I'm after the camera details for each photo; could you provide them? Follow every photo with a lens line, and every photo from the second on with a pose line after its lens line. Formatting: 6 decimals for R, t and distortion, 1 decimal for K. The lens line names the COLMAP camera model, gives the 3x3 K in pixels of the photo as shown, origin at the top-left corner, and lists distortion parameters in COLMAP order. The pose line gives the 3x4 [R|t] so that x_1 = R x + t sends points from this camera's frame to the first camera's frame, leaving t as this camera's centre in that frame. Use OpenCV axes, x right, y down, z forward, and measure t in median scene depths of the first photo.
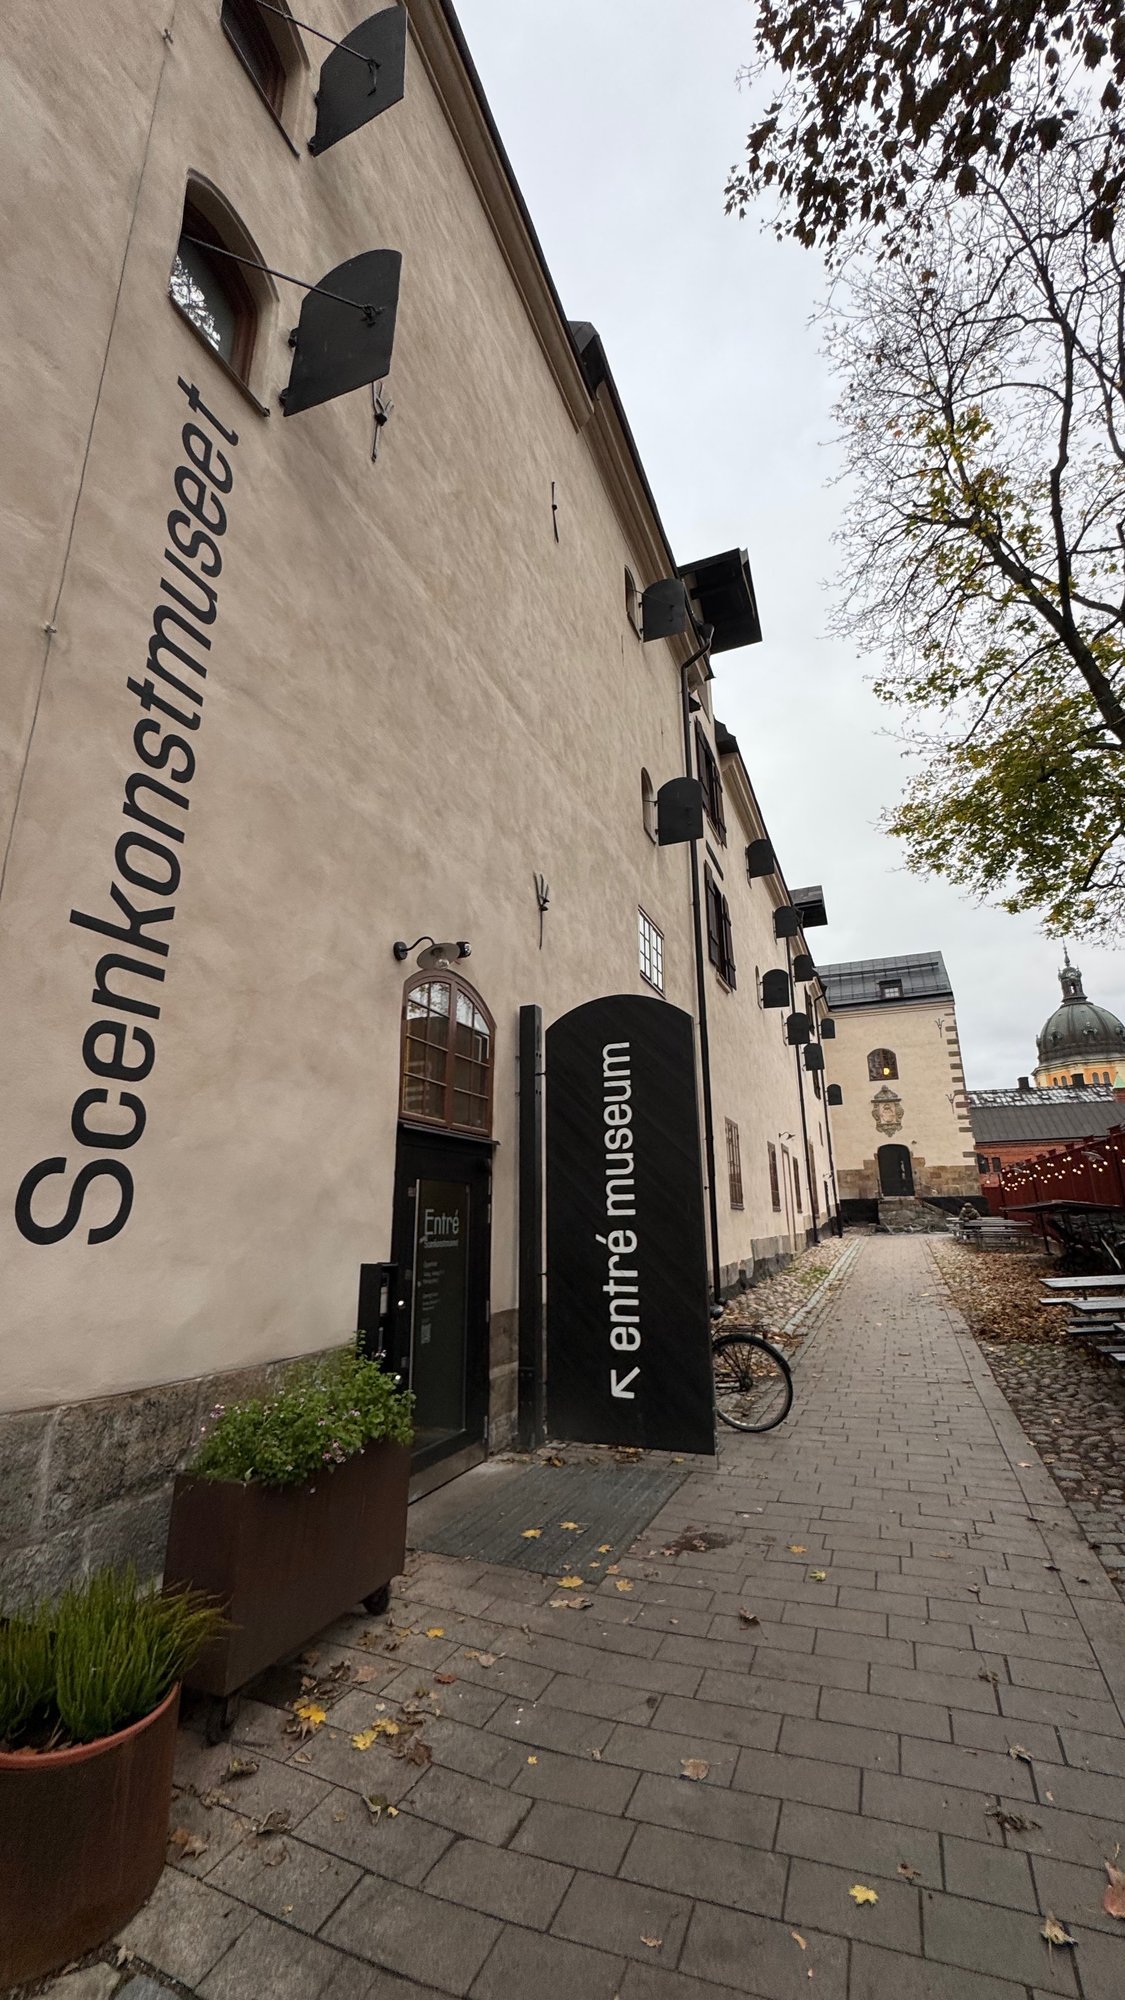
lens RADIAL K [[794.5, 0, 569.5], [0, 794.5, 1001.4], [0, 0, 1]] dist [-0.003295, -0.000124]
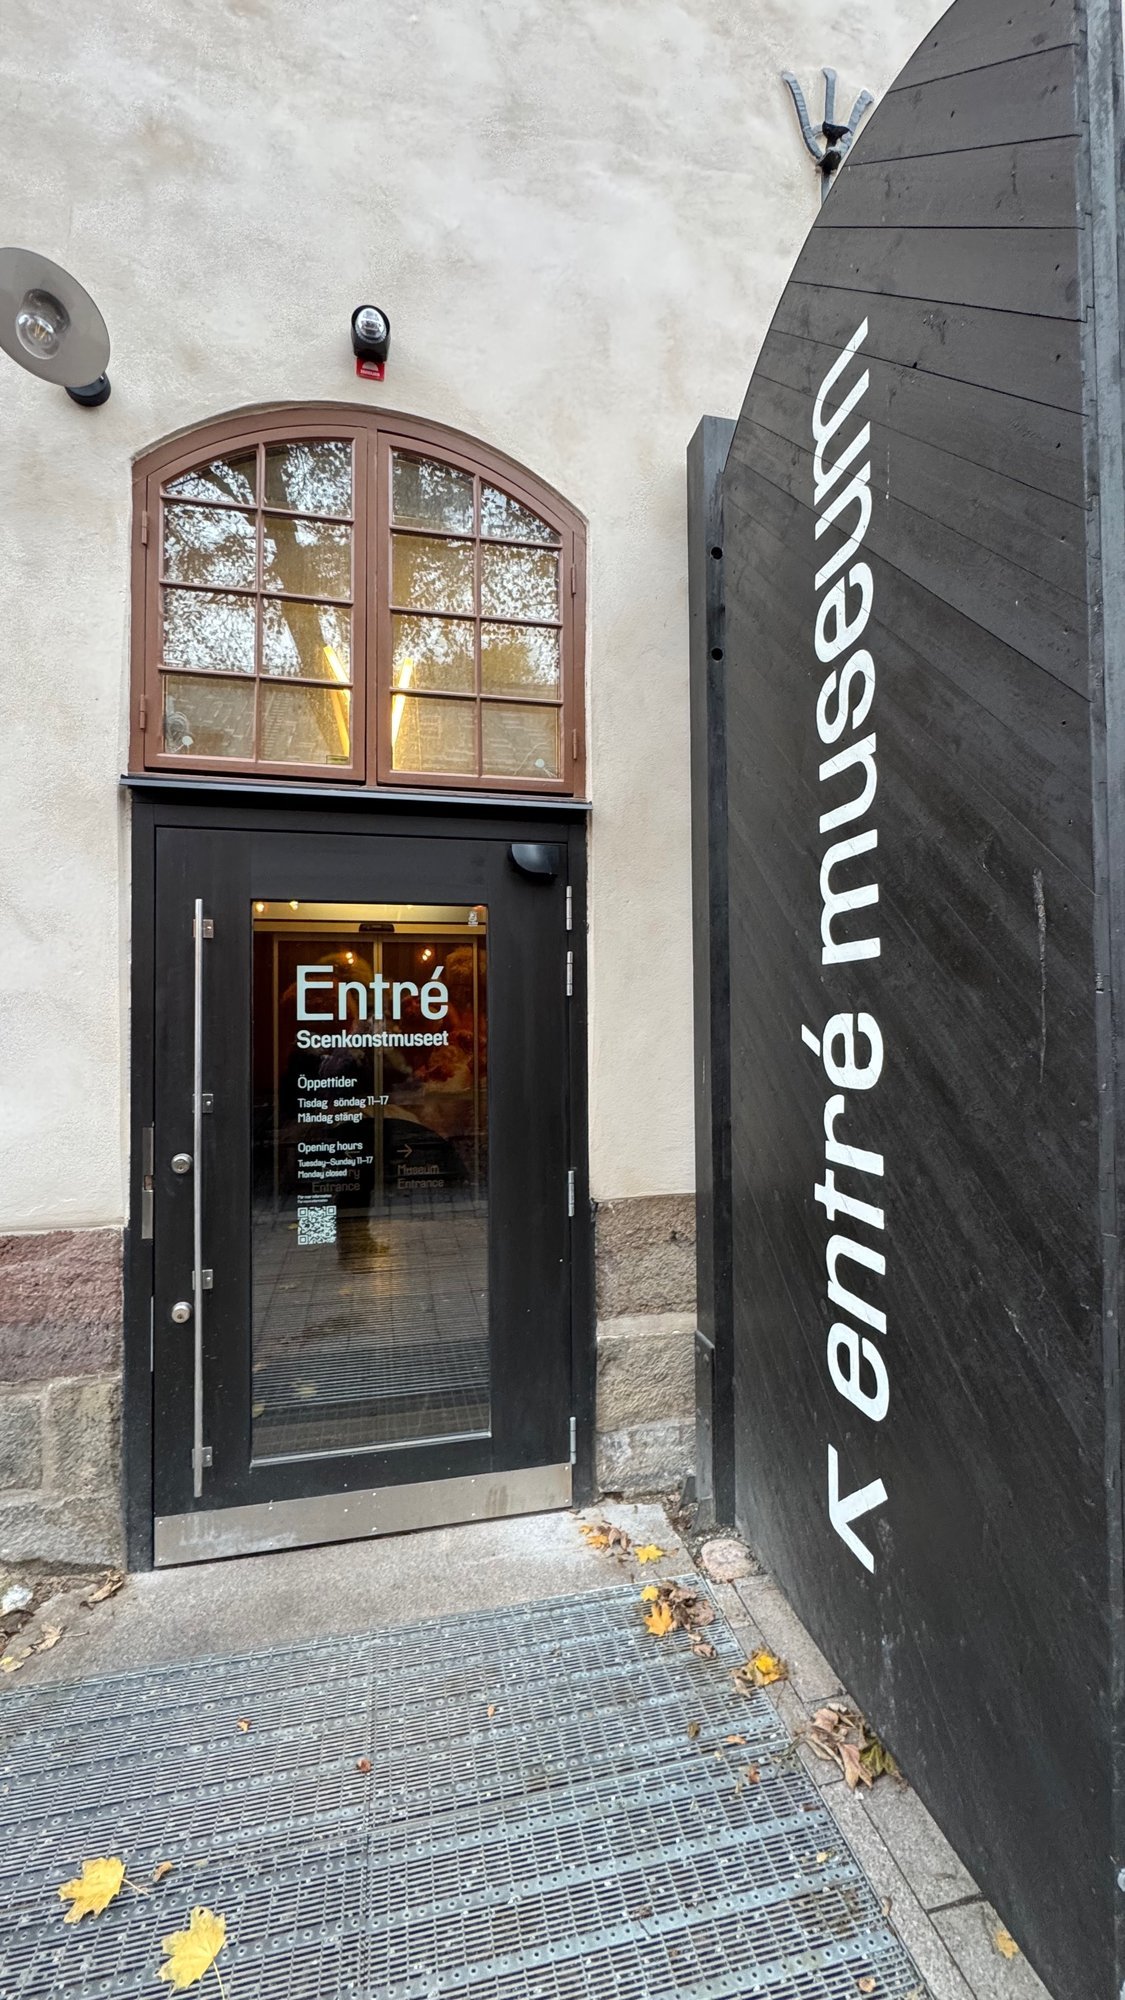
lens RADIAL K [[794.5, 0, 567.6], [0, 794.5, 1000.4], [0, 0, 1]] dist [-0.003295, -0.000124]
pose [[0.566557, -0.012717, -0.823924, 0.266504], [0.221751, 0.965348, 0.137583, 0.243419], [0.793625, -0.260654, 0.549745, 0.836350]]
